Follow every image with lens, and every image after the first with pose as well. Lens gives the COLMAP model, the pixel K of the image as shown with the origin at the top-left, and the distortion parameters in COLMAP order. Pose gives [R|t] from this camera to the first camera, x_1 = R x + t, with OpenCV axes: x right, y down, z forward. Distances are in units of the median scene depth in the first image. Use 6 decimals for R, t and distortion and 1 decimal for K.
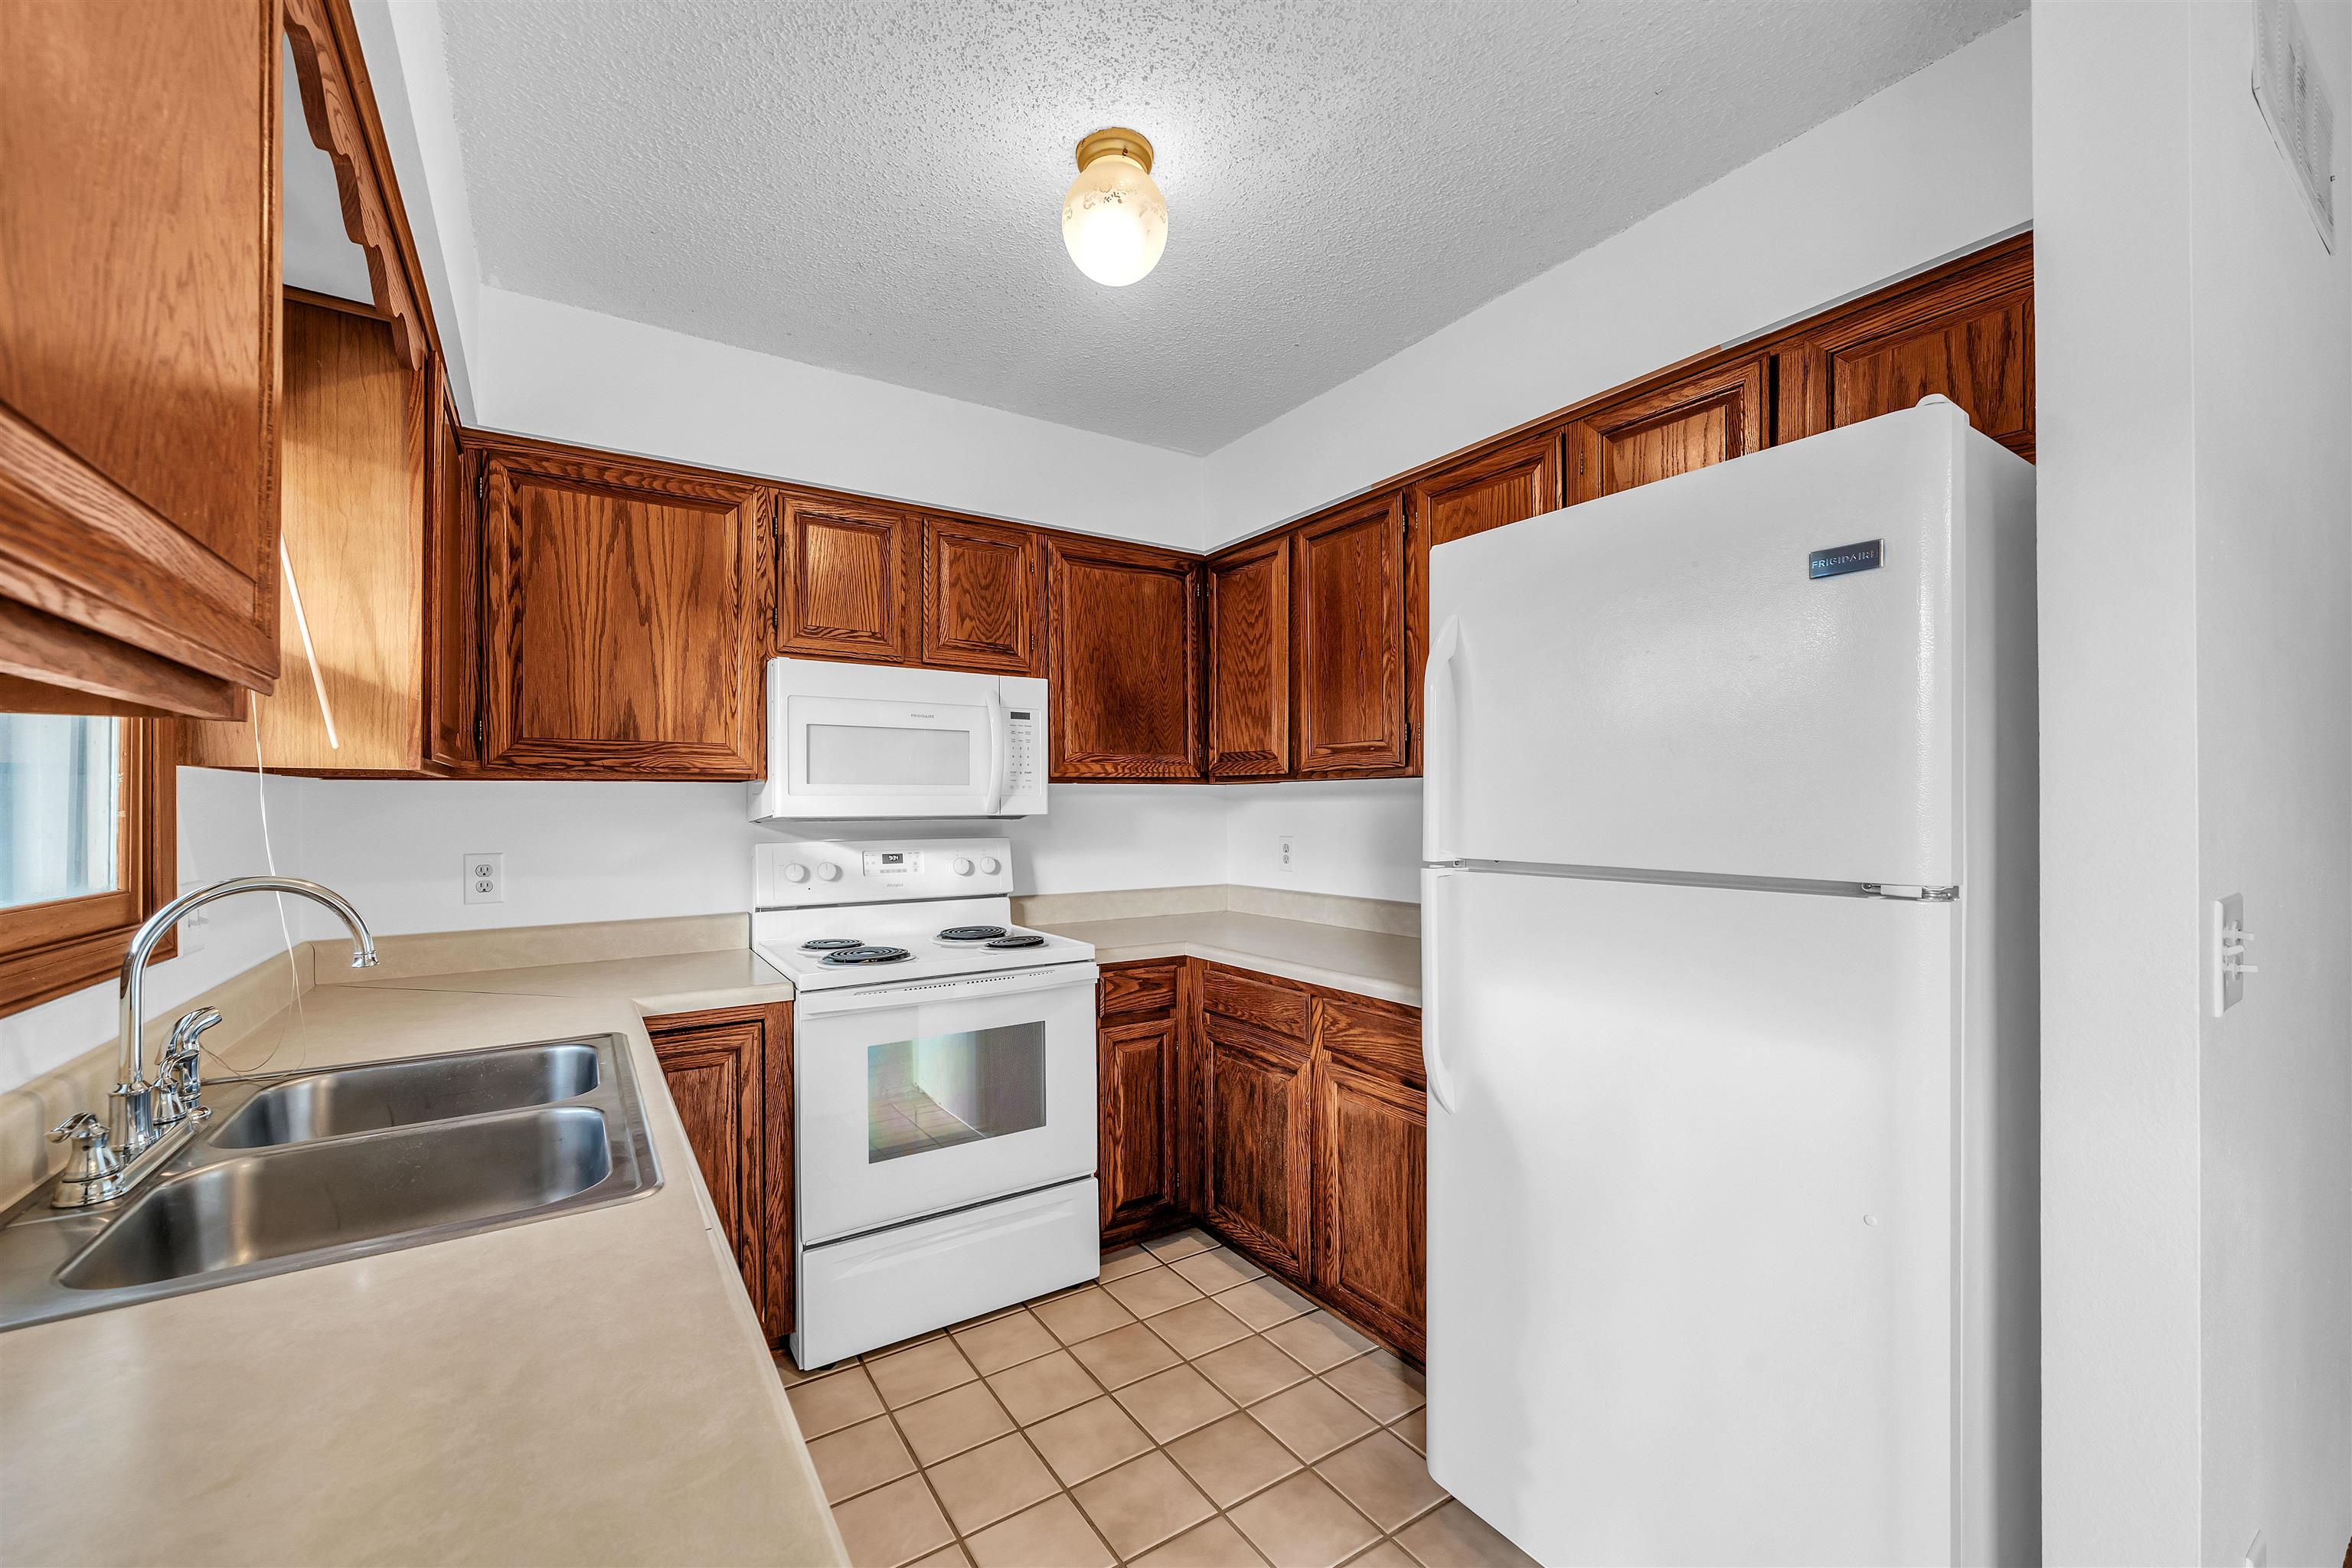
lens RADIAL K [[933.2, 0, 1175.8], [0, 933.2, 806.4], [0, 0, 1]] dist [-0.001661, -0.000001]
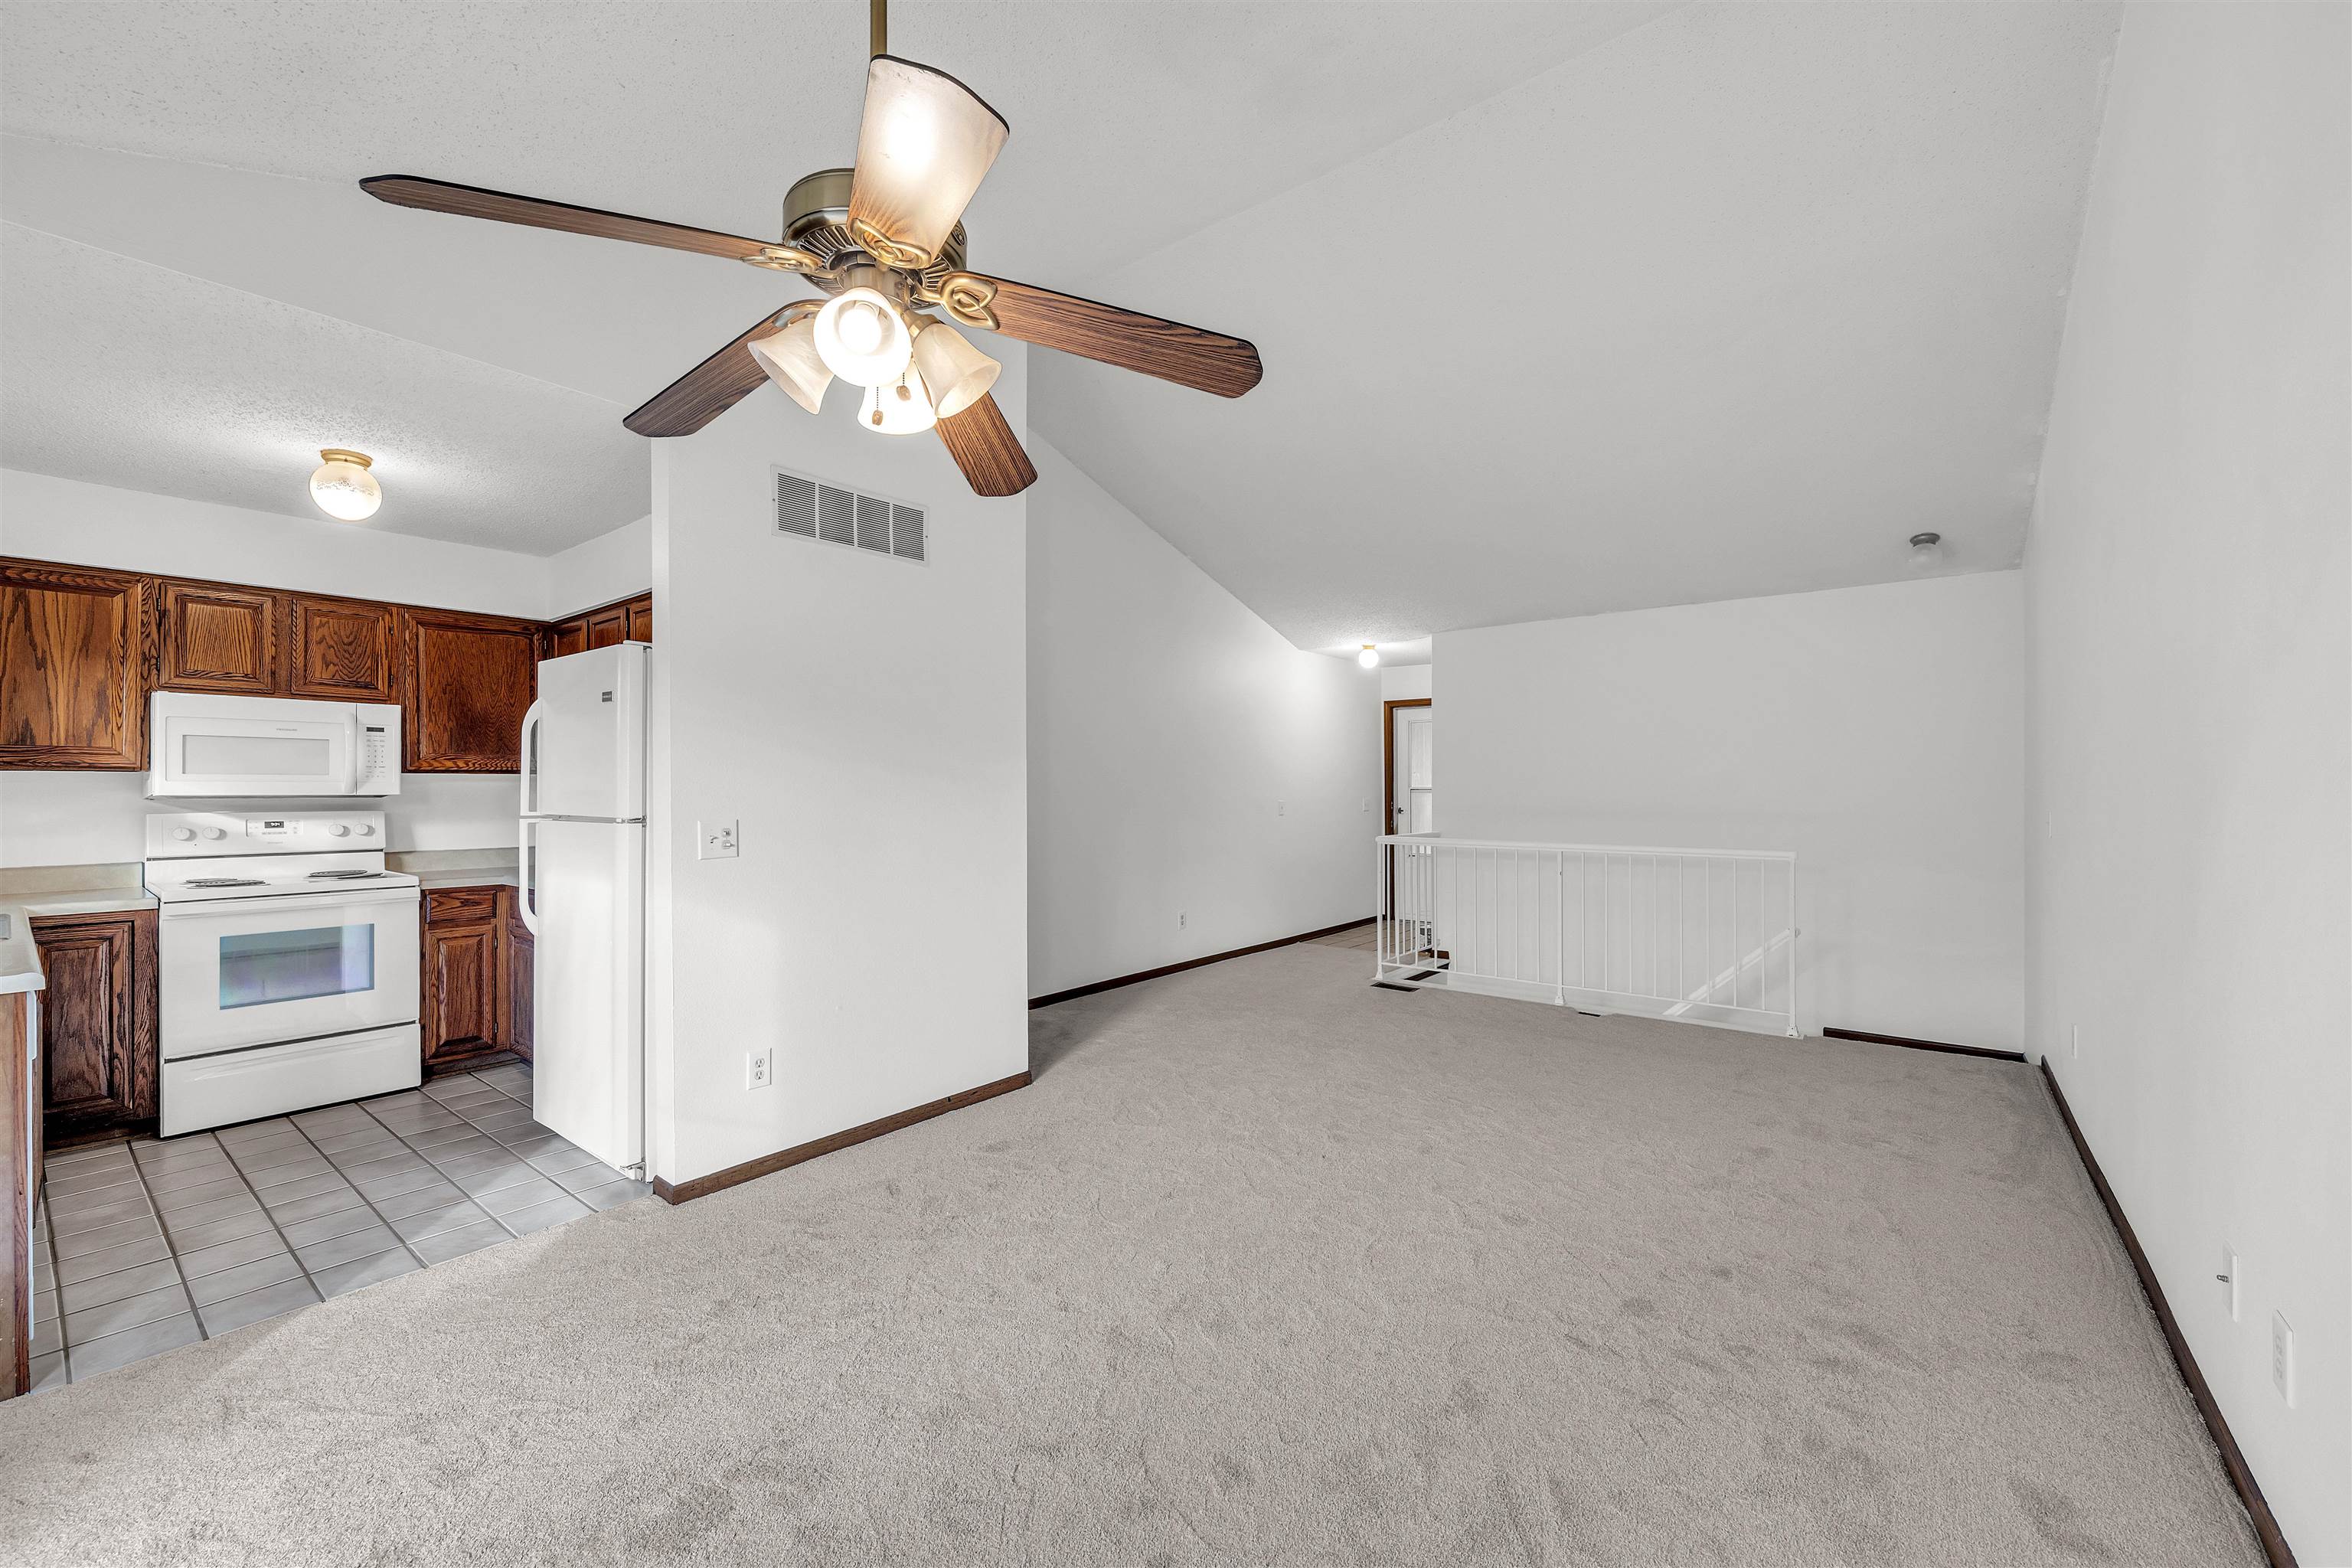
lens RADIAL K [[937.7, 0, 1163.1], [0, 937.7, 787.1], [0, 0, 1]] dist [-0.000730, 0.000092]
pose [[0.950827, 0.004368, 0.309691, 0.648078], [-0.002677, 0.999979, -0.005887, 0.002550], [-0.309710, 0.004768, 0.950819, -0.946329]]
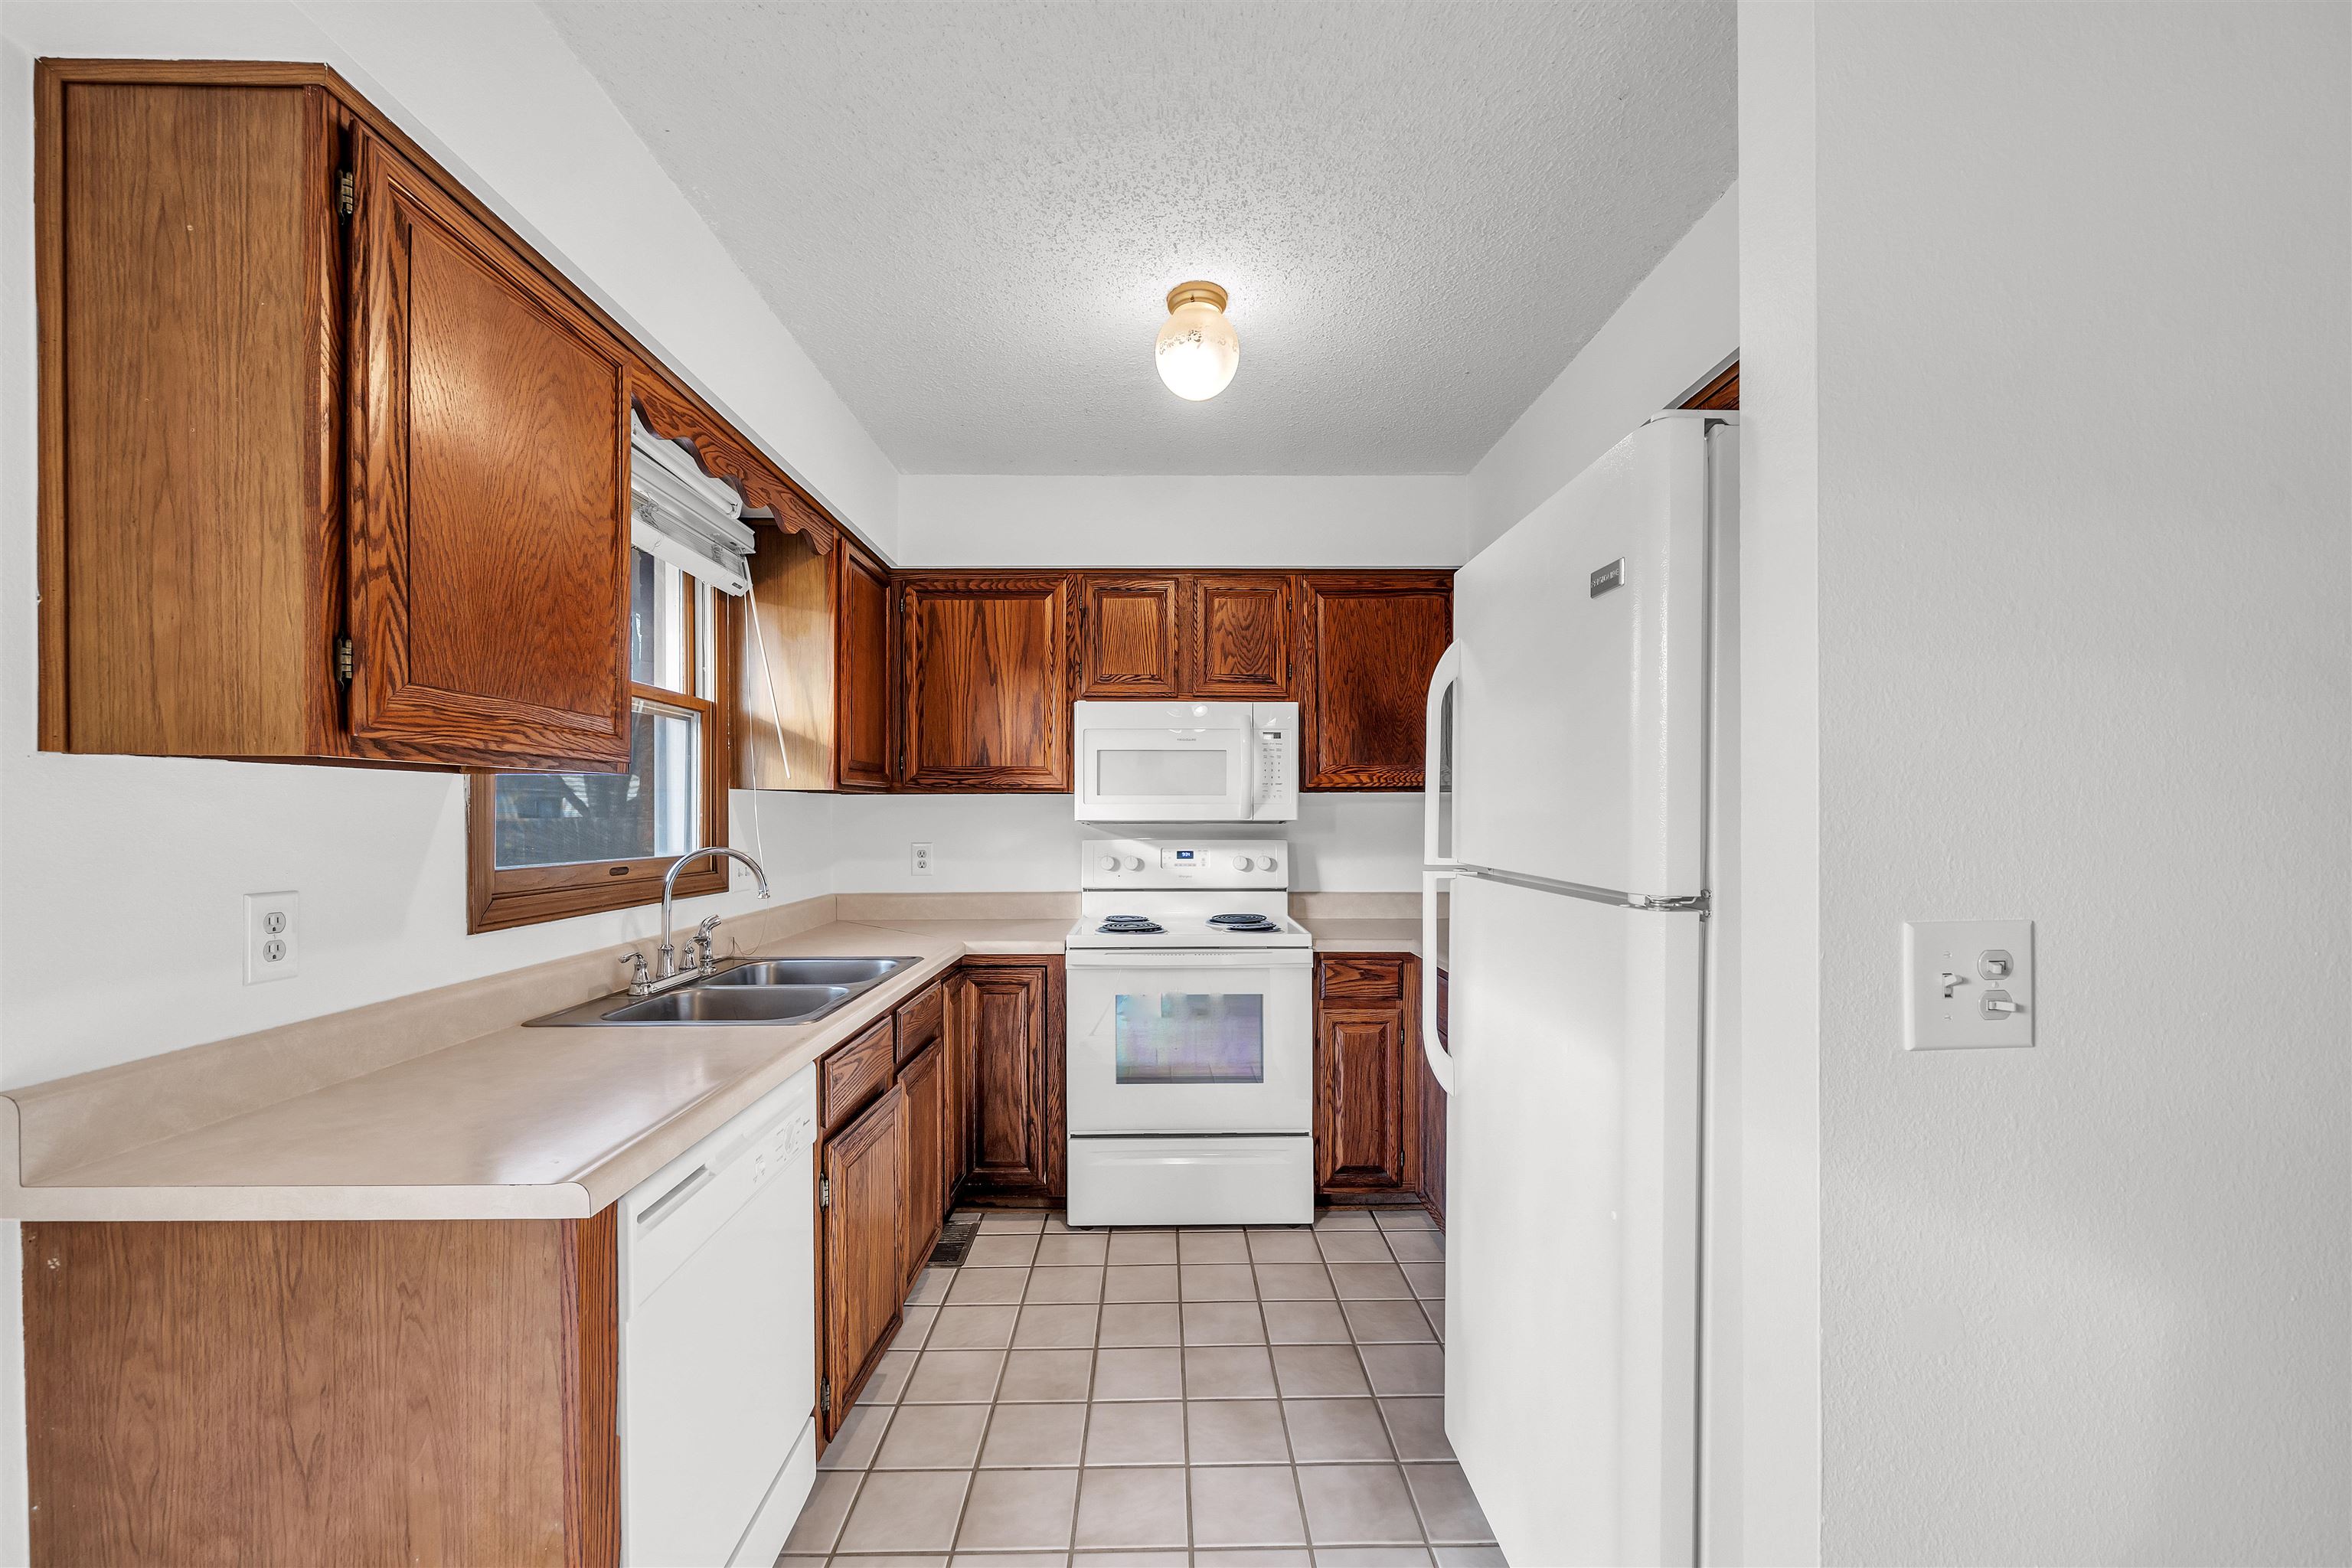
lens RADIAL K [[941.9, 0, 1174.6], [0, 941.9, 820.4], [0, 0, 1]] dist [0.000638, 0.000051]
pose [[0.843895, 0.009100, -0.536431, 0.405773], [-0.004199, 0.999938, 0.010357, -0.002552], [0.536491, -0.006487, 0.843881, -0.066984]]
